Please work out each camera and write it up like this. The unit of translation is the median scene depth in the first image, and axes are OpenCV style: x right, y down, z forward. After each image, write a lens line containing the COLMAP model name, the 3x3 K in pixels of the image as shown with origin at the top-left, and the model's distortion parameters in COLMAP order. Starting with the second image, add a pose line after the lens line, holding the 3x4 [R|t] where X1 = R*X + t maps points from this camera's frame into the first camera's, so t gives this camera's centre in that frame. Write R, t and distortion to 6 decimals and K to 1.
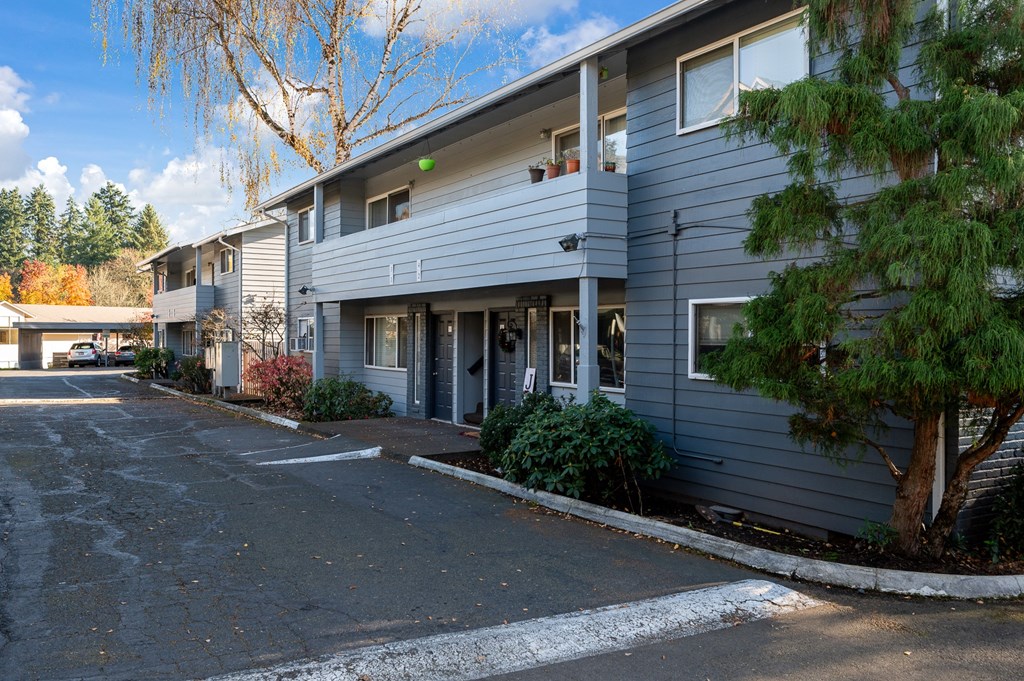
lens RADIAL K [[850.7, 0, 483.9], [0, 850.7, 339.0], [0, 0, 1]] dist [-0.005946, 0.003250]
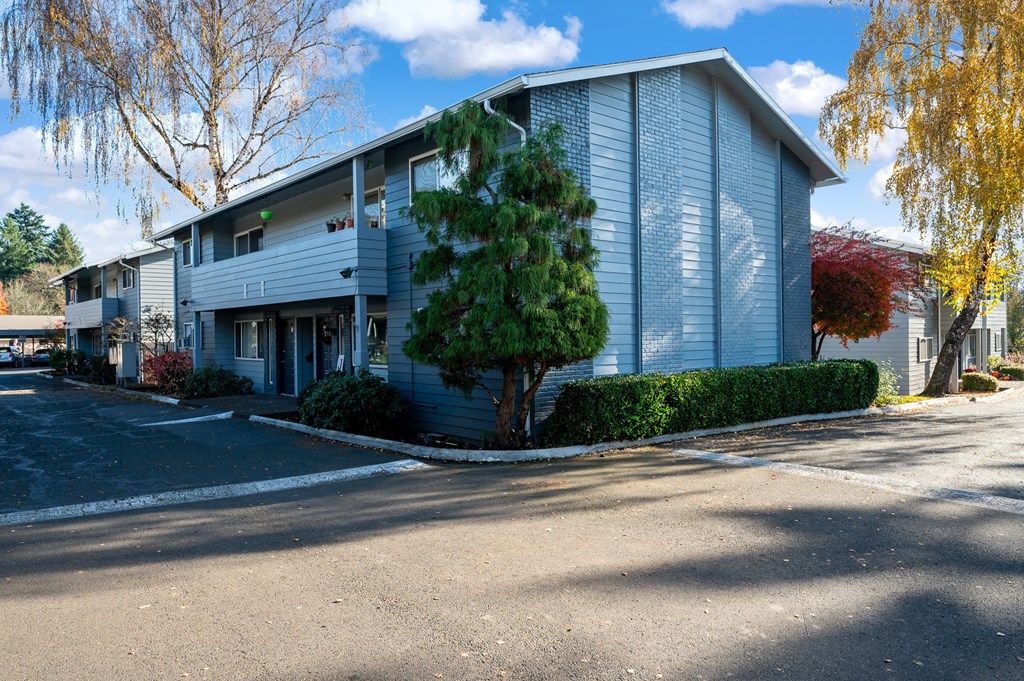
lens RADIAL K [[702.7, 0, 512.0], [0, 702.7, 340.5], [0, 0, 1]] dist [-0.006335, -0.000197]
pose [[0.981688, -0.018438, 0.189599, 0.078180], [0.017636, 0.999827, 0.005916, 0.004752], [-0.189675, -0.002464, 0.981844, -0.170149]]
